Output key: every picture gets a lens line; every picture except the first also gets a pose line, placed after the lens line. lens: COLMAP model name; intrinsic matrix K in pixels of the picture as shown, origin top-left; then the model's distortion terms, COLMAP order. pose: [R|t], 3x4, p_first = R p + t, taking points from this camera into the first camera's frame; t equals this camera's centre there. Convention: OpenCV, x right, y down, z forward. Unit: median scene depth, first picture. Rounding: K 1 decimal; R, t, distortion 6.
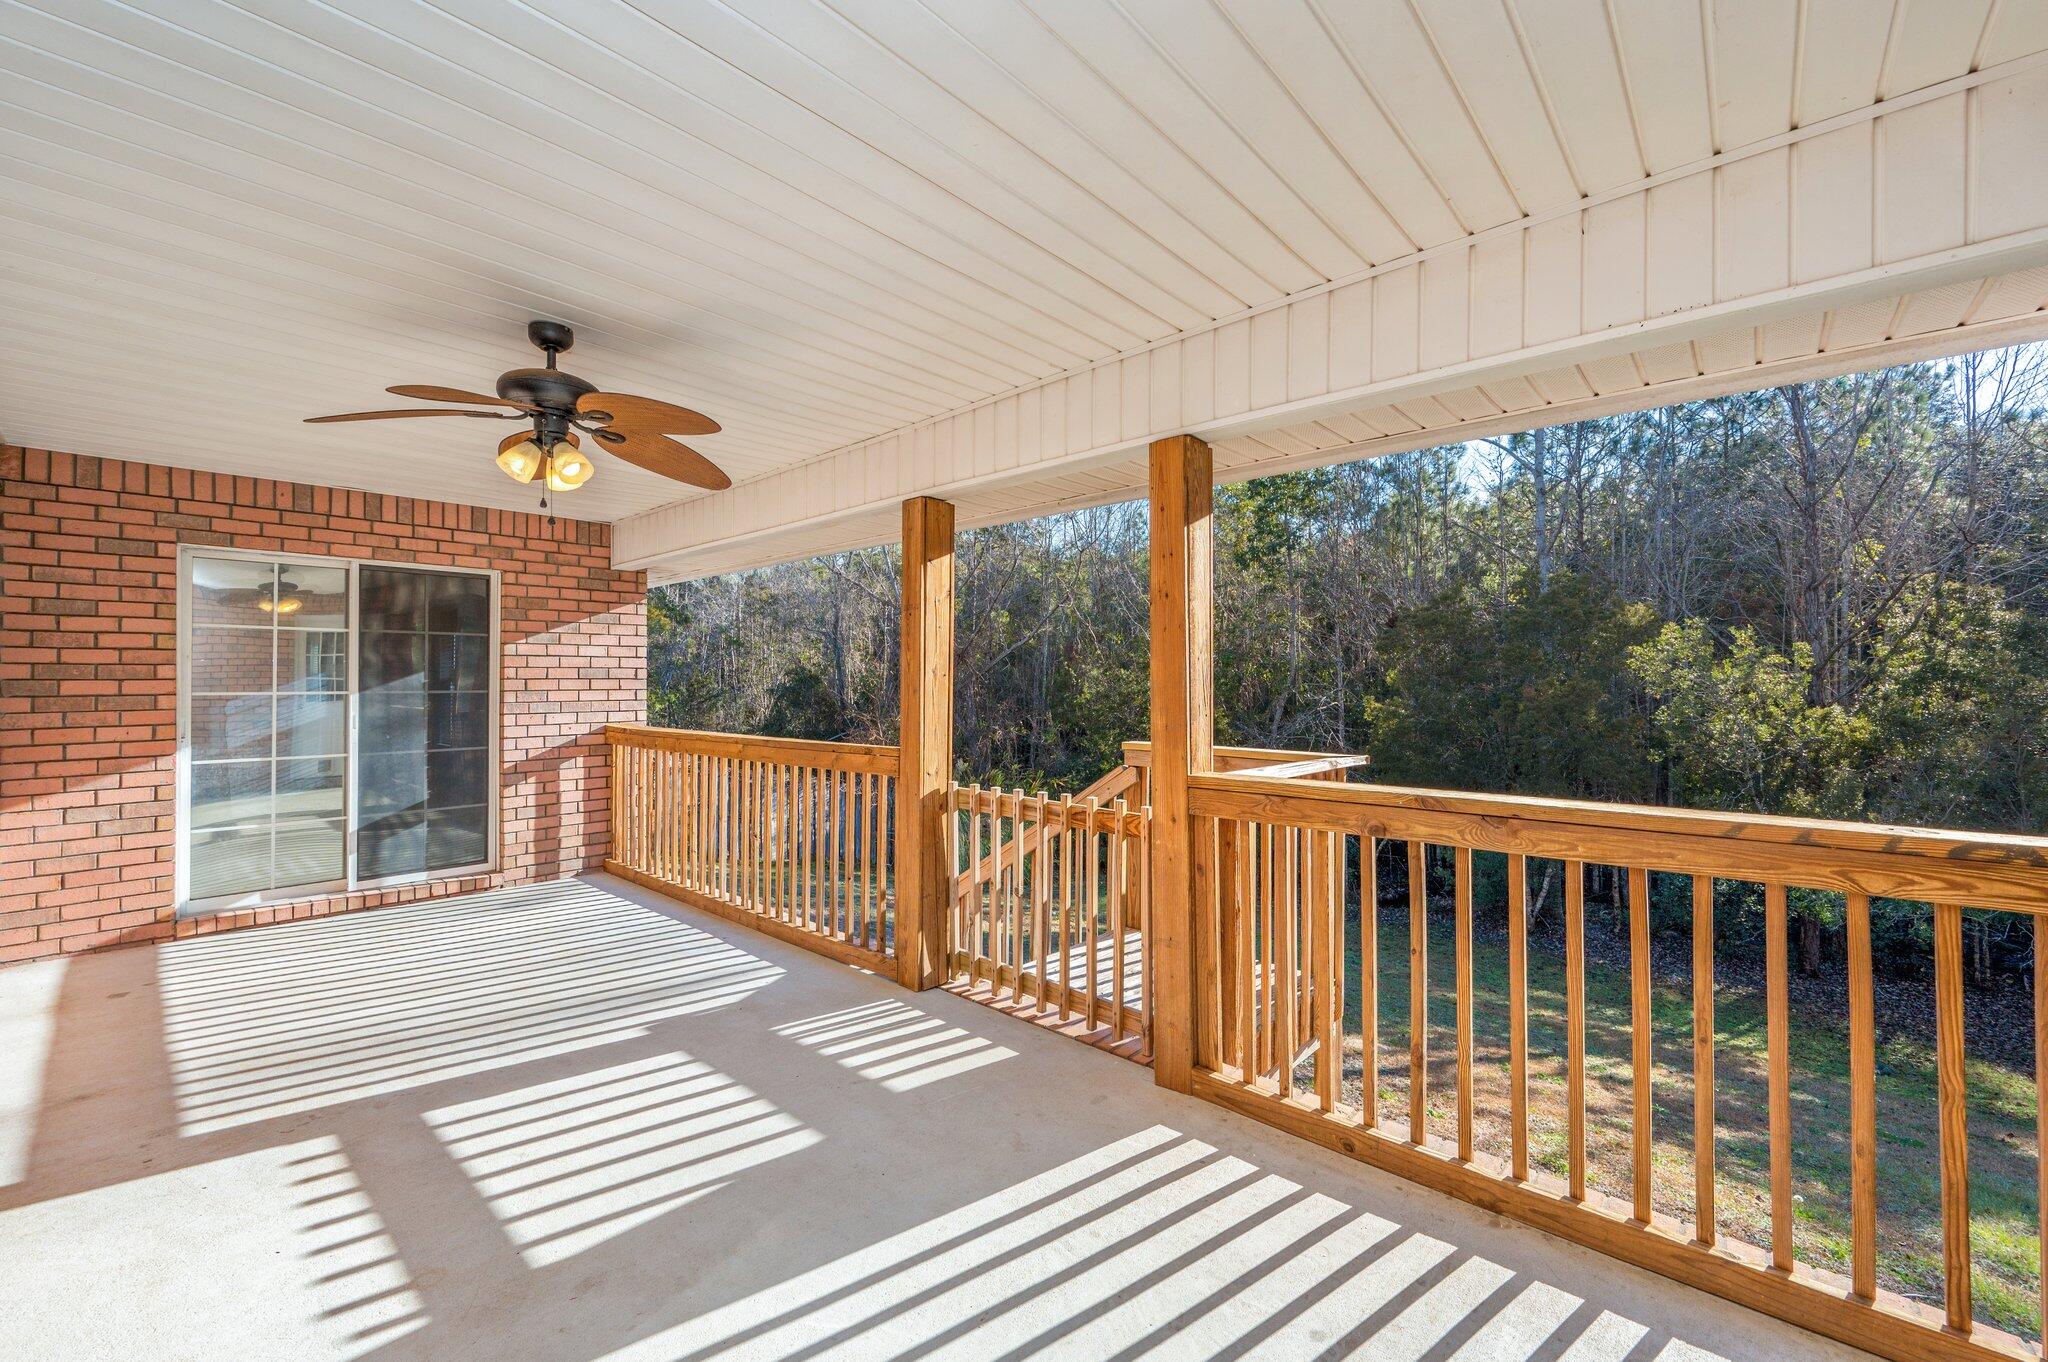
lens RADIAL K [[823.6, 0, 1084.1], [0, 823.6, 681.6], [0, 0, 1]] dist [0.001749, -0.000644]
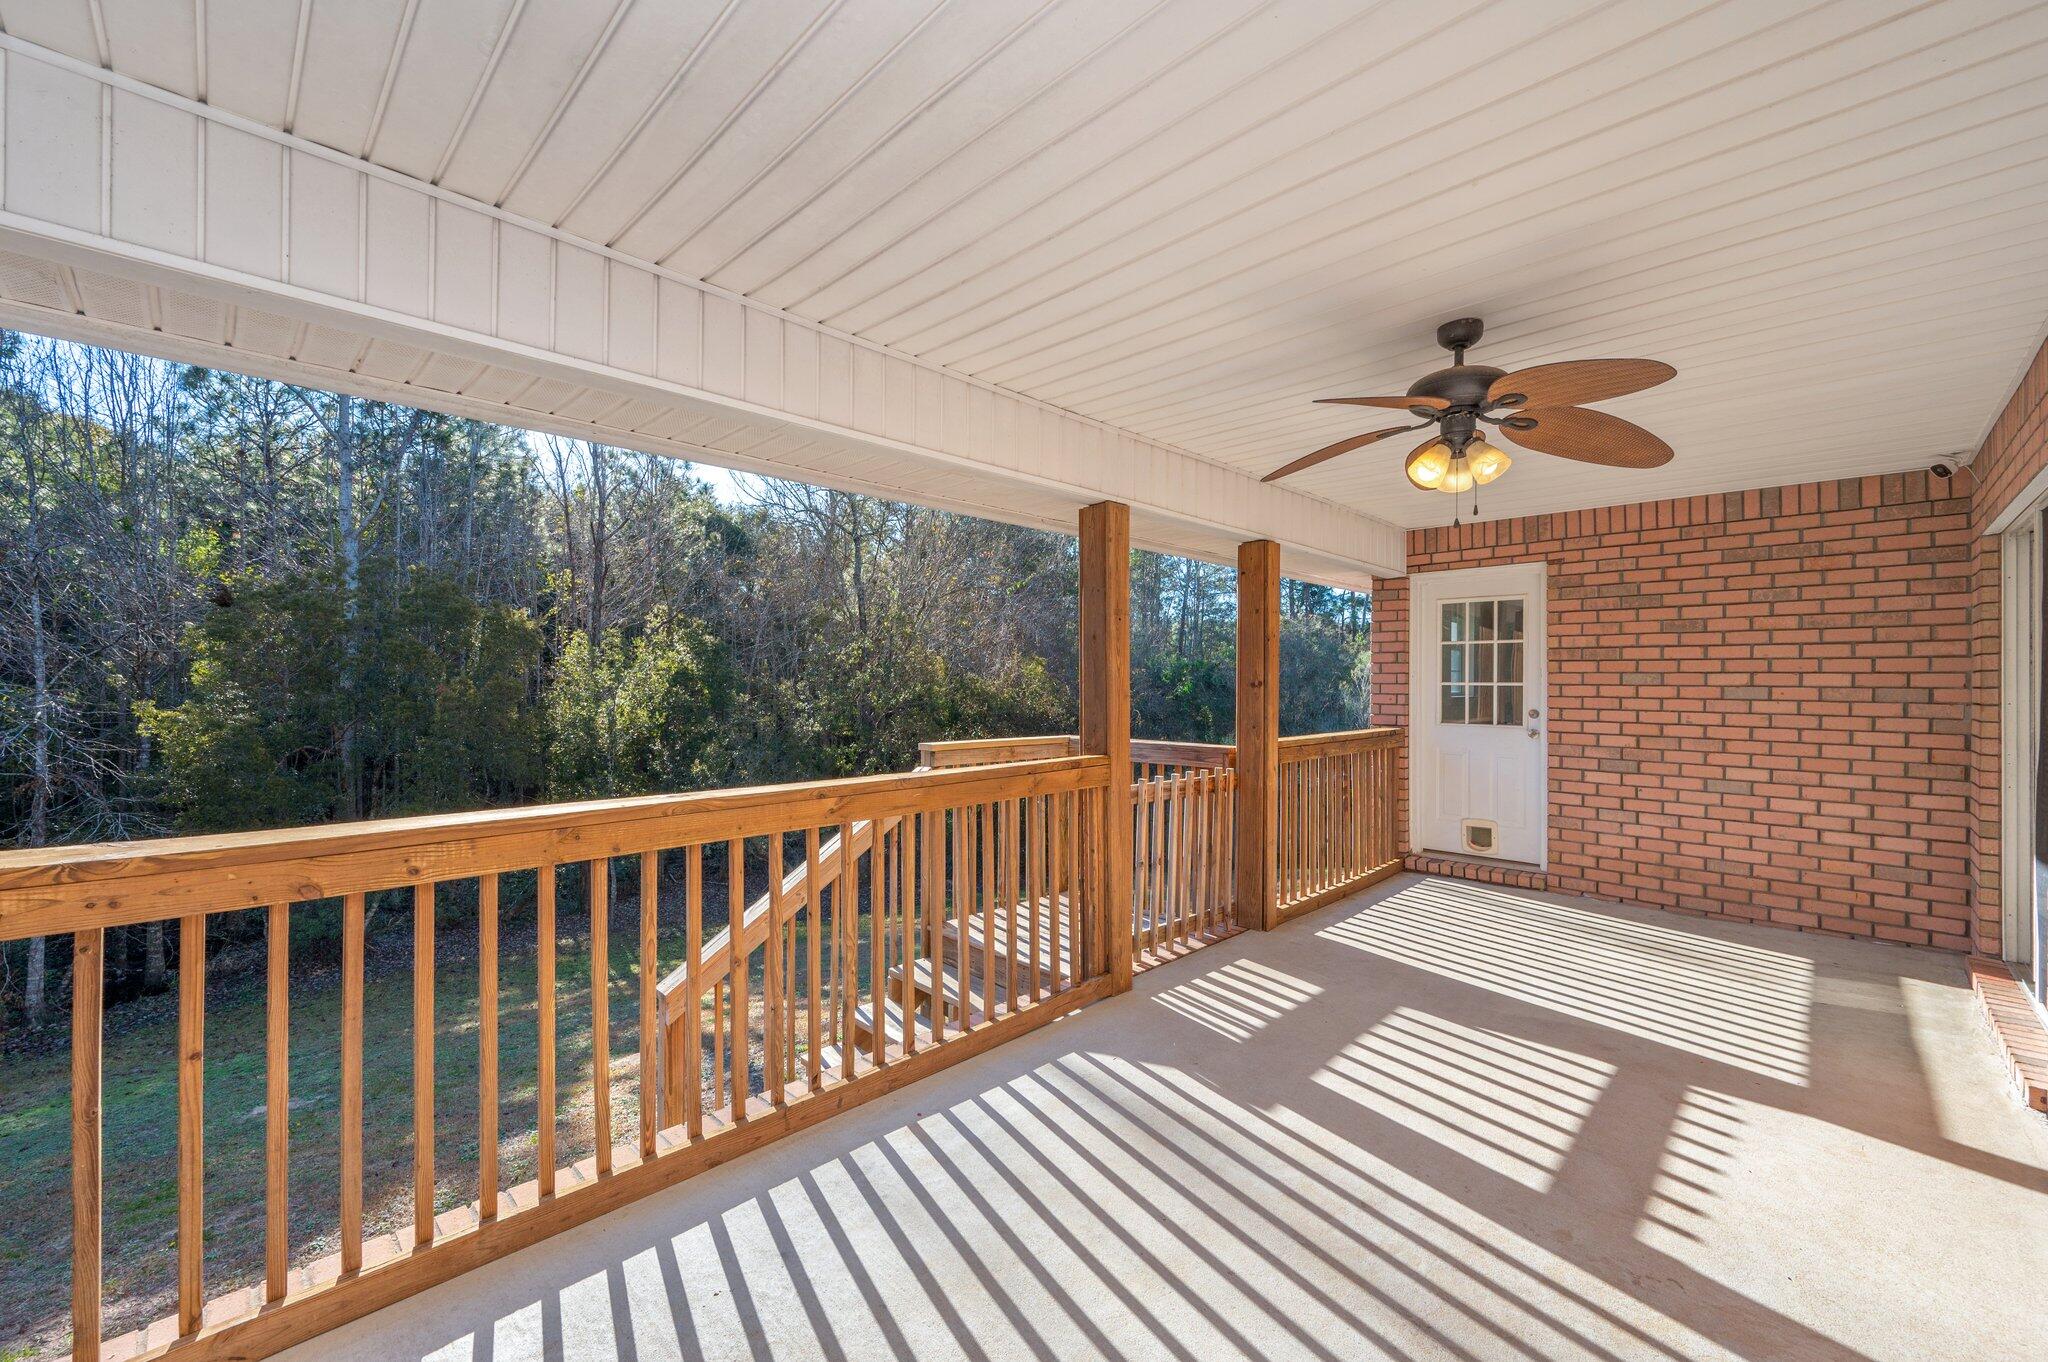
lens RADIAL K [[823.6, 0, 1026.4], [0, 823.6, 681.4], [0, 0, 1]] dist [0.001749, -0.000644]
pose [[0.077296, 0.007244, 0.996982, -1.373017], [0.004872, 0.999959, -0.007644, 0.012916], [-0.996996, 0.005448, 0.077258, 1.191952]]
